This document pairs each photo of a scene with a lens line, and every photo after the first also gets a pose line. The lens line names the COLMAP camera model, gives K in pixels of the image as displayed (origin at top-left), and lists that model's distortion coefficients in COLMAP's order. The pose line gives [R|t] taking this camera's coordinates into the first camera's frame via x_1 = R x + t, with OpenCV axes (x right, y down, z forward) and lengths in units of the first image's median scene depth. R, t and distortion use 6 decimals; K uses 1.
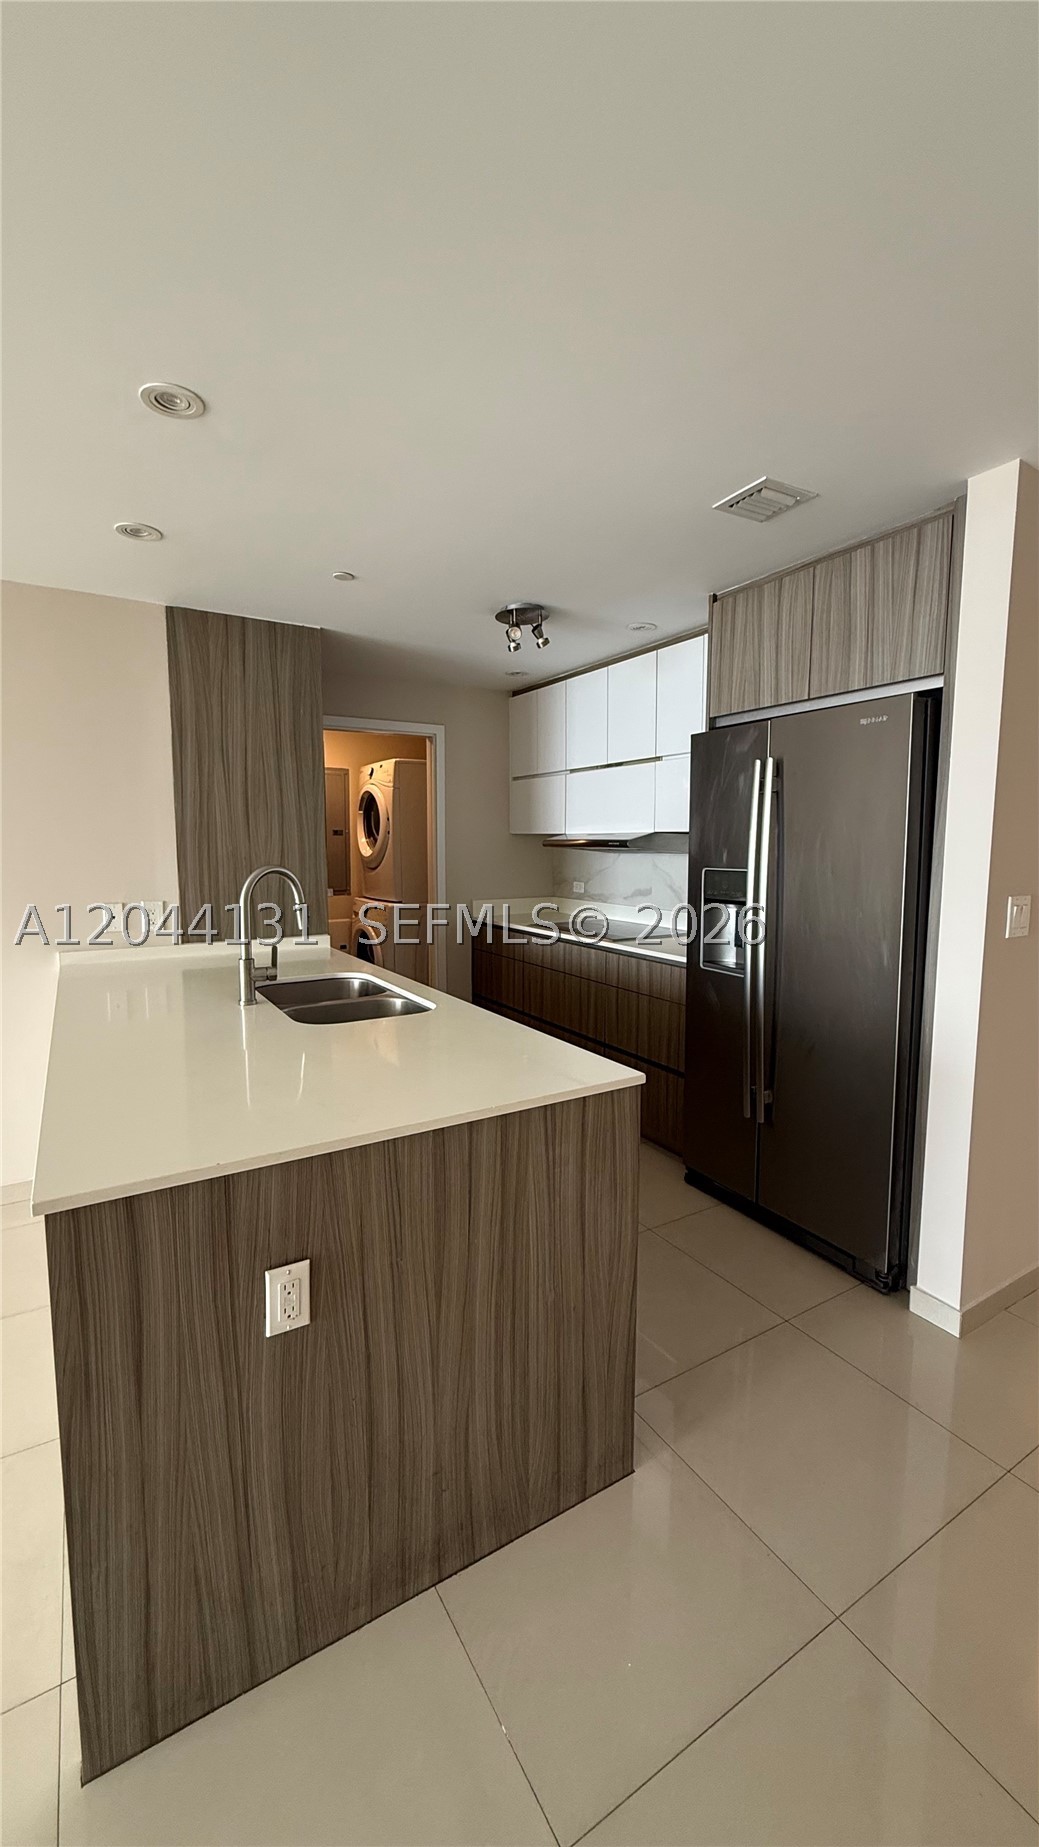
lens RADIAL K [[735.8, 0, 521.4], [0, 735.8, 917.0], [0, 0, 1]] dist [0.000567, -0.000224]
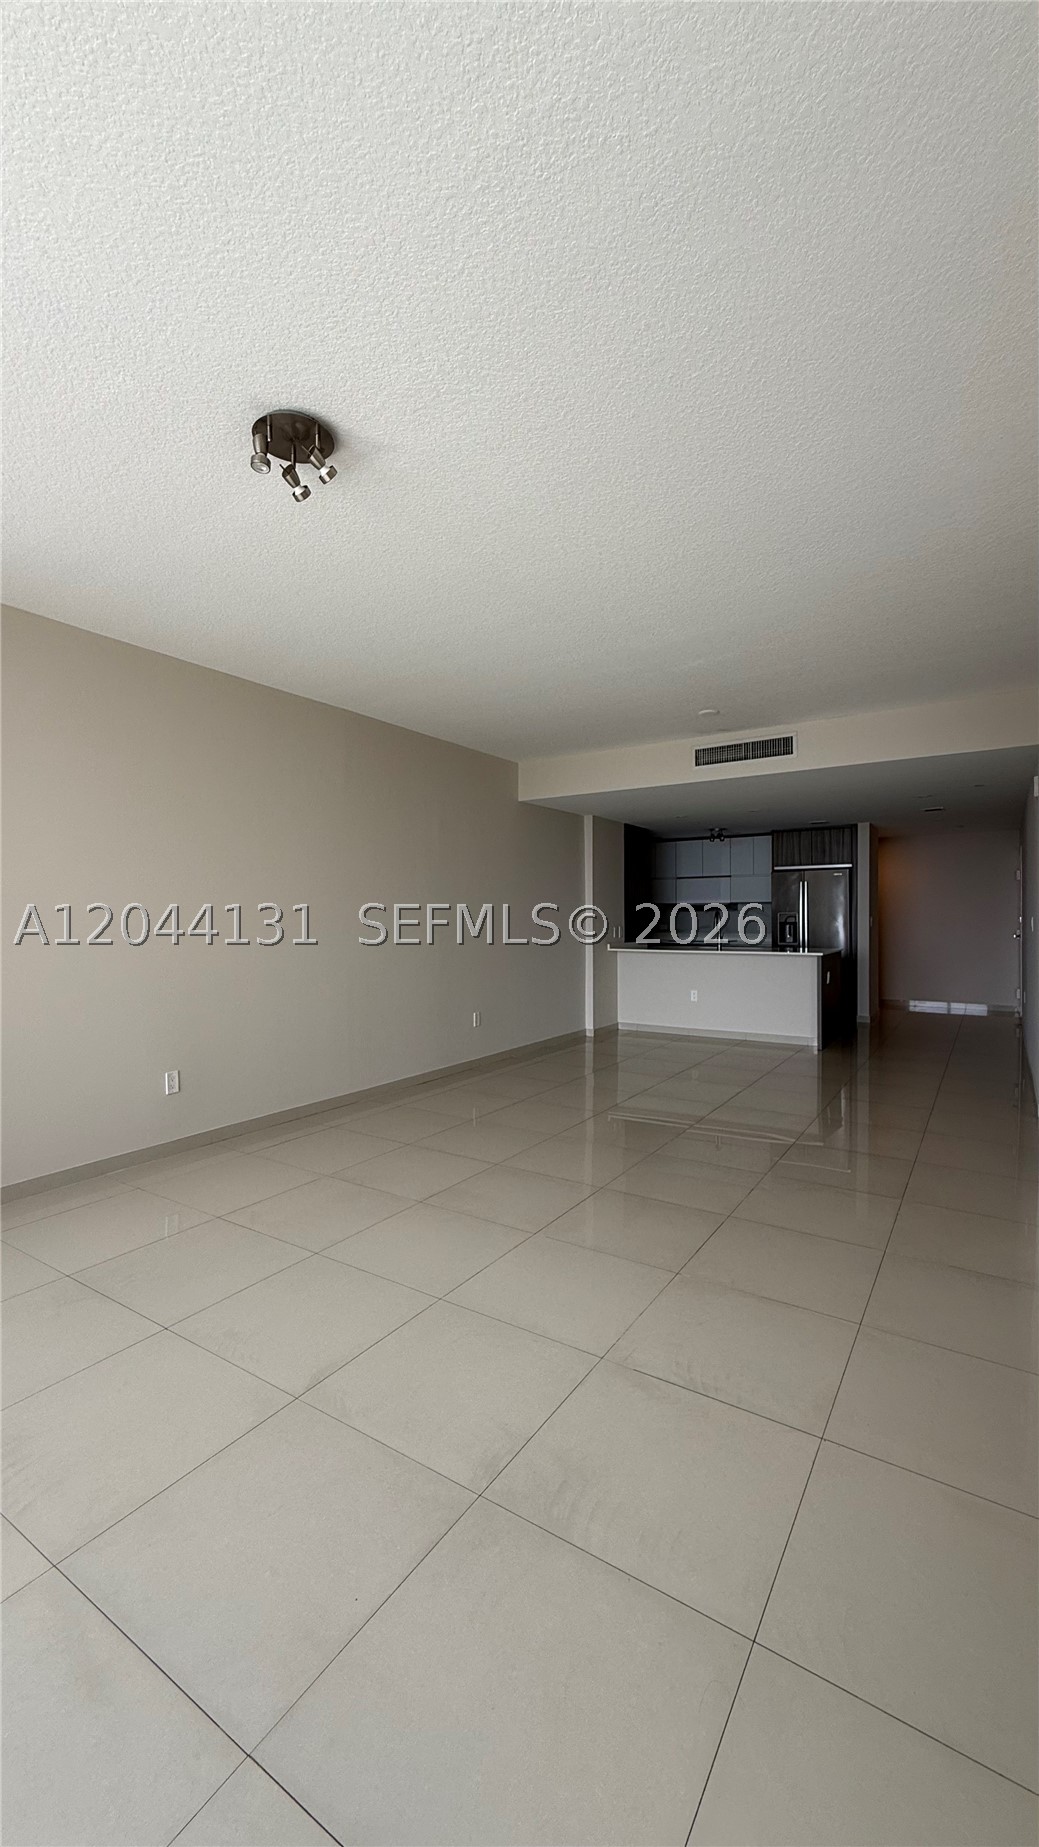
lens RADIAL K [[735.8, 0, 522.2], [0, 735.8, 921.4], [0, 0, 1]] dist [0.000567, -0.000224]
pose [[0.900058, -0.014331, 0.435534, -2.208091], [0.054634, 0.995284, -0.080155, 0.169099], [-0.432331, 0.095939, 0.896596, -1.428547]]
